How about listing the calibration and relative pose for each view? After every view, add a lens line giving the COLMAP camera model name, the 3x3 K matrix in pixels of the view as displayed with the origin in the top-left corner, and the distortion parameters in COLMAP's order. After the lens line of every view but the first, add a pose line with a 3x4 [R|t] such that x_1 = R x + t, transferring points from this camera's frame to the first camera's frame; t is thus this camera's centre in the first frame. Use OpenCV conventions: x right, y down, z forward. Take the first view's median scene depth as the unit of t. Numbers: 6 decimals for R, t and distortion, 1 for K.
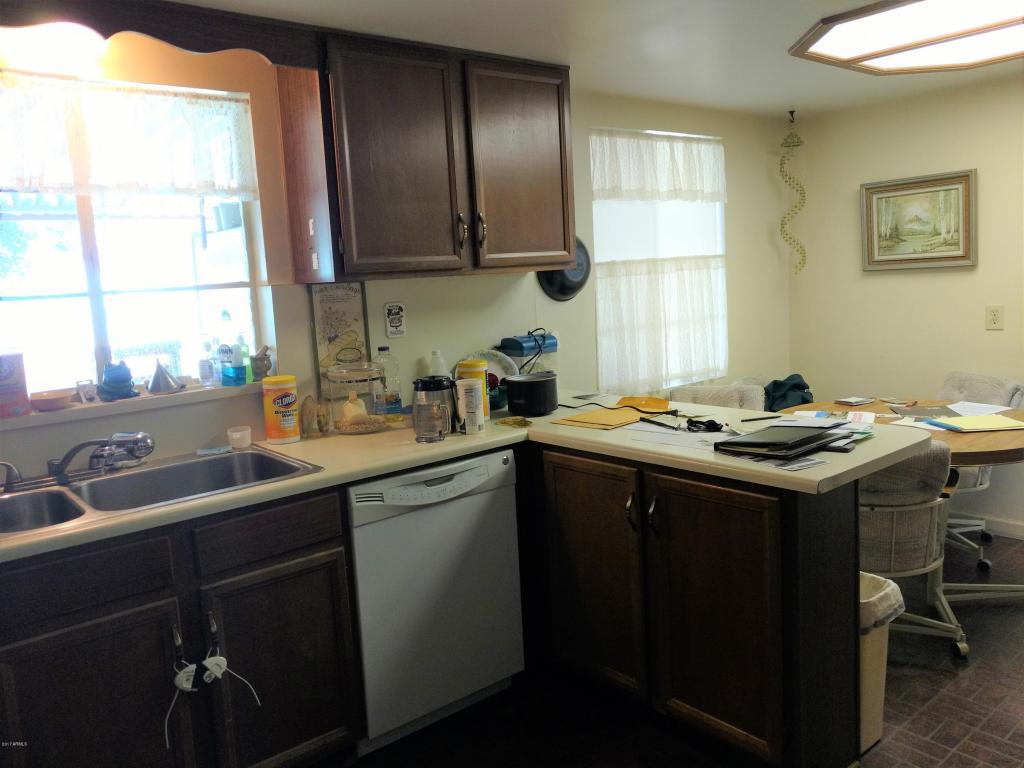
lens RADIAL K [[800.4, 0, 511.7], [0, 800.4, 382.0], [0, 0, 1]] dist [0.016778, 0.016711]
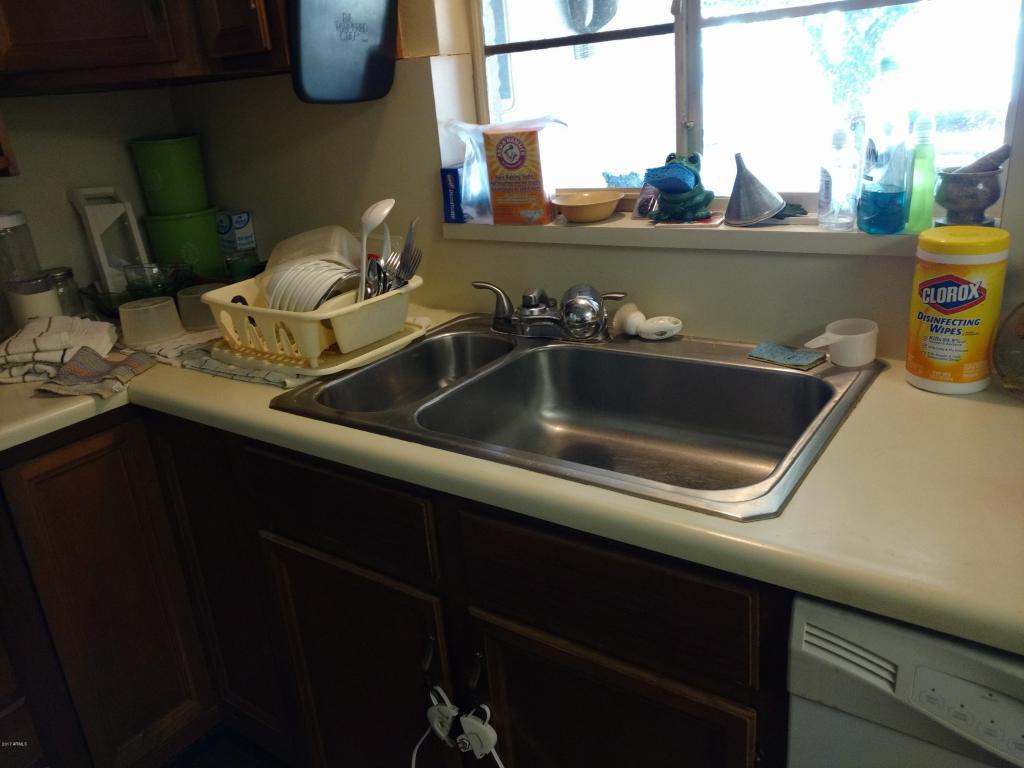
lens RADIAL K [[800.4, 0, 511.1], [0, 800.4, 387.3], [0, 0, 1]] dist [0.016778, 0.016711]
pose [[0.268774, 0.370906, -0.888926, 0.044229], [-0.073794, 0.928102, 0.364940, -0.070886], [0.960372, -0.032489, 0.276820, 0.716179]]
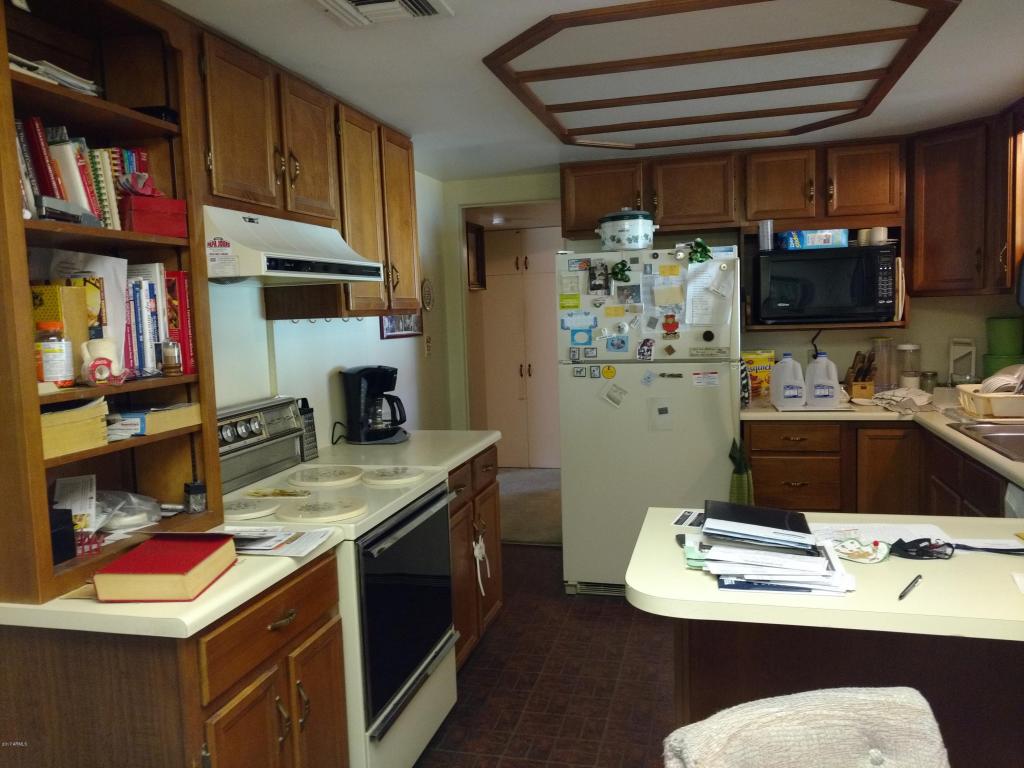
lens RADIAL K [[800.4, 0, 511.5], [0, 800.4, 383.2], [0, 0, 1]] dist [0.016778, 0.016711]
pose [[-0.808914, 0.140800, -0.570818, 0.890622], [0.003851, 0.972148, 0.234336, -0.240242], [0.587914, 0.187359, -0.786927, 1.336824]]
